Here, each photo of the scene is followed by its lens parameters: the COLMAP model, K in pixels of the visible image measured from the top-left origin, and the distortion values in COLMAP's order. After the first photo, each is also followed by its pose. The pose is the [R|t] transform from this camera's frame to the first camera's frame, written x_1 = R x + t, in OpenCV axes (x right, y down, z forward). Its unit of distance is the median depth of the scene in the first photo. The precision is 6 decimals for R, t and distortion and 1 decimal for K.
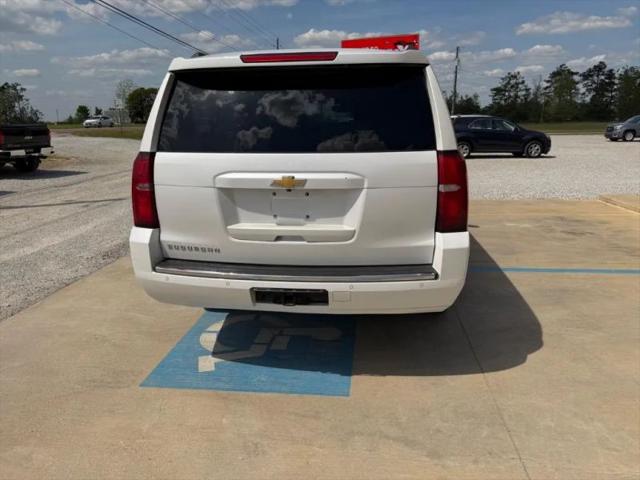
lens RADIAL K [[456.9, 0, 323.5], [0, 456.9, 241.7], [0, 0, 1]] dist [0.020960, -0.022512]
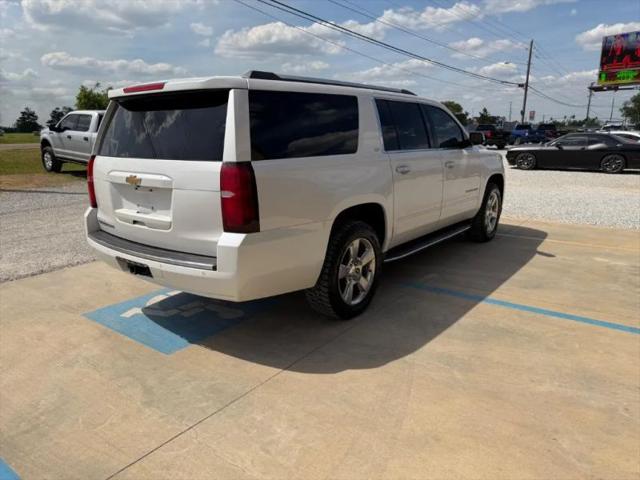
lens RADIAL K [[456.9, 0, 316.2], [0, 456.9, 241.2], [0, 0, 1]] dist [0.020960, -0.022512]
pose [[0.857225, 0.126053, -0.499276, 0.450502], [-0.134646, 0.990713, 0.018948, -0.021337], [0.497027, 0.050983, 0.866236, 0.047130]]
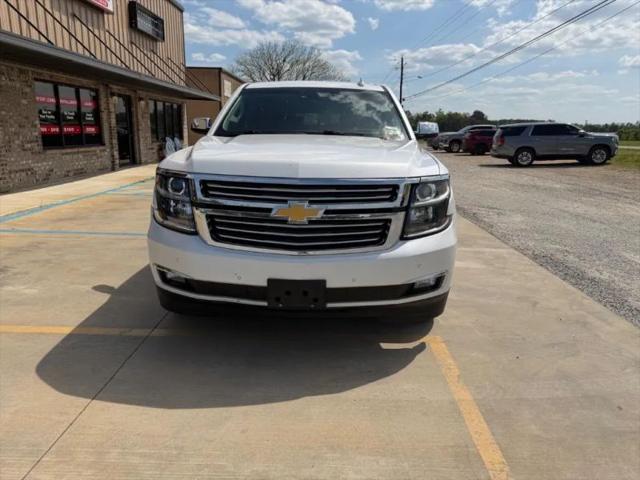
lens RADIAL K [[456.9, 0, 322.9], [0, 456.9, 236.9], [0, 0, 1]] dist [0.020960, -0.022512]
pose [[-0.994472, 0.019228, -0.103224, 0.114103], [-0.031368, 0.883791, 0.466829, -0.460873], [0.100205, 0.467486, -0.878303, 1.811820]]
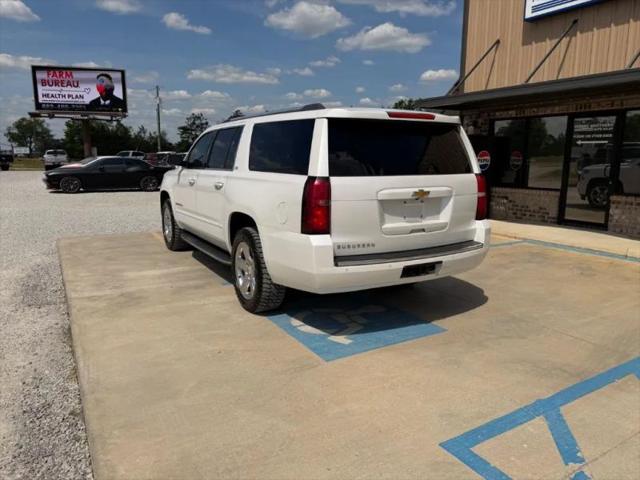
lens RADIAL K [[456.9, 0, 320.1], [0, 456.9, 237.3], [0, 0, 1]] dist [0.020960, -0.022512]
pose [[0.797952, -0.086025, 0.596551, -0.540423], [0.136210, 0.989894, -0.039449, 0.012972], [-0.587129, 0.112735, 0.801605, -0.010883]]
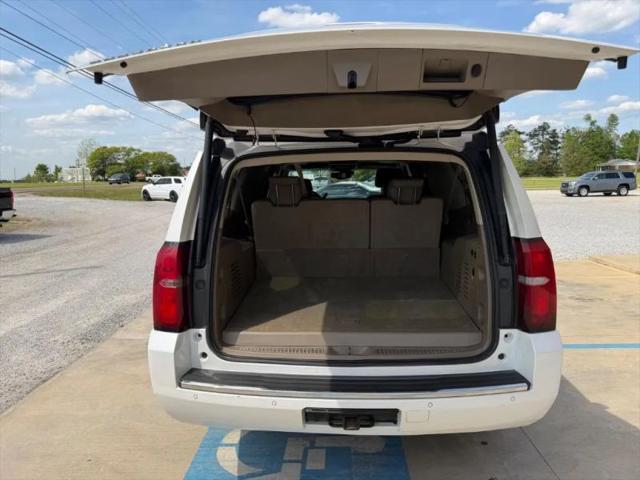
lens RADIAL K [[456.9, 0, 311.9], [0, 456.9, 236.4], [0, 0, 1]] dist [0.020960, -0.022512]
pose [[0.998070, -0.013818, 0.060549, -0.083975], [0.021470, 0.991592, -0.127611, -0.042411], [-0.058276, 0.128664, 0.989974, 0.068983]]
